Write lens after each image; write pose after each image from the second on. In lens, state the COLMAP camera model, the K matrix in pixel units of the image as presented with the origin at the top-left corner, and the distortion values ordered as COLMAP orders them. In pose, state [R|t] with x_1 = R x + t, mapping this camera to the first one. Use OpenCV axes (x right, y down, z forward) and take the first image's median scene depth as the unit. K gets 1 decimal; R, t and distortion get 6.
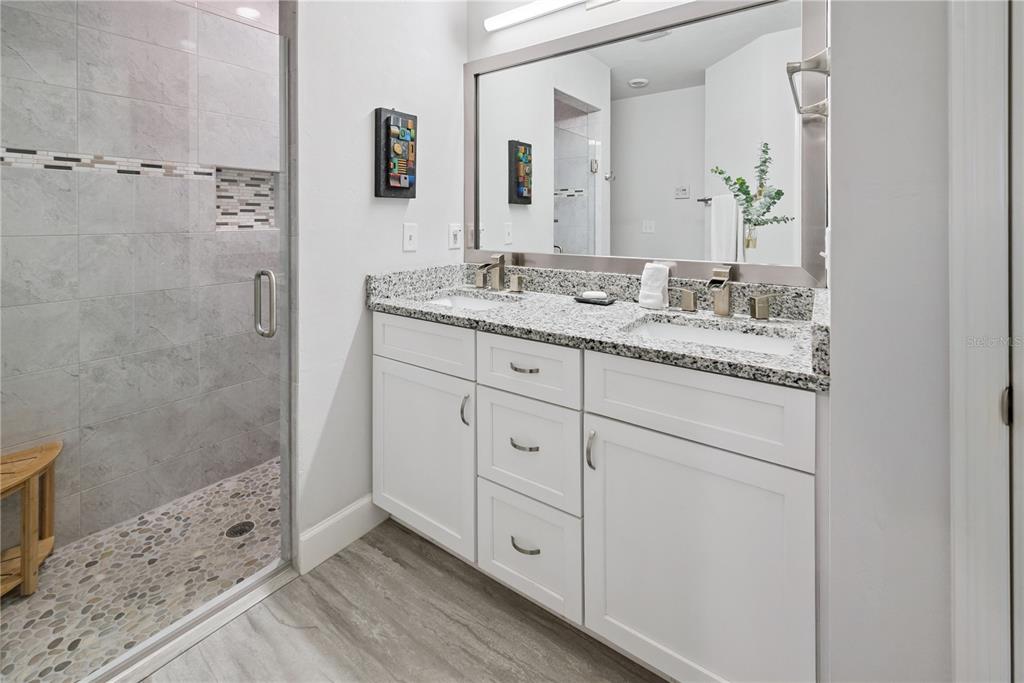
lens RADIAL K [[456.3, 0, 515.5], [0, 456.3, 226.1], [0, 0, 1]] dist [0.004475, 0.000238]
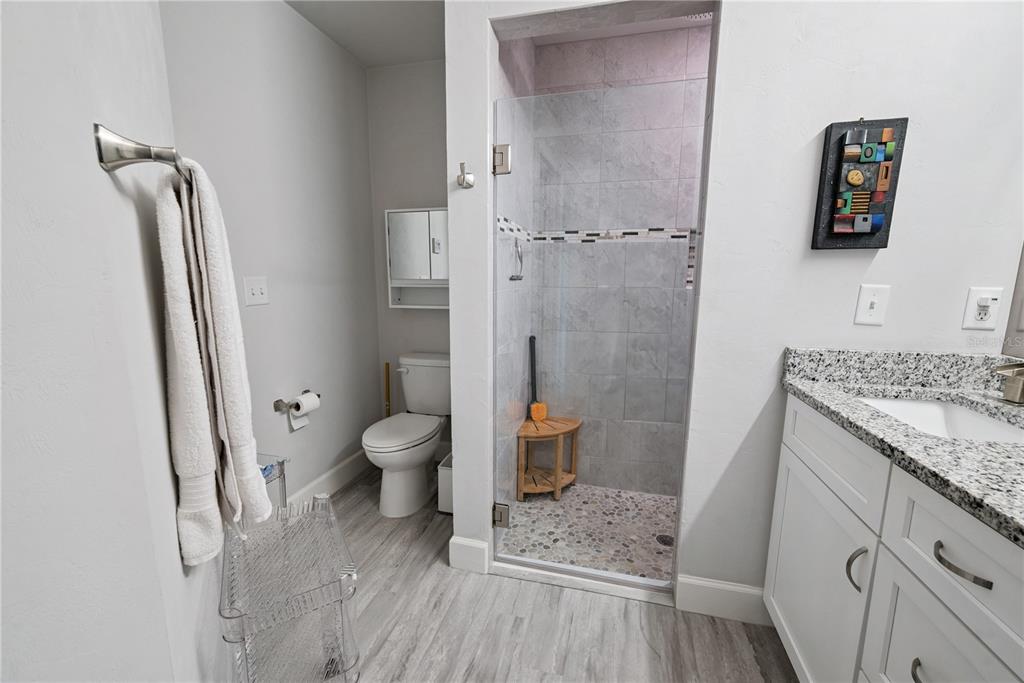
lens RADIAL K [[415.8, 0, 515.9], [0, 415.8, 344.4], [0, 0, 1]] dist [-0.001665, -0.000074]
pose [[0.365589, 0.153065, -0.918105, 0.181809], [-0.022013, 0.987532, 0.155874, -0.003416], [0.930516, -0.036776, 0.364400, 0.272903]]
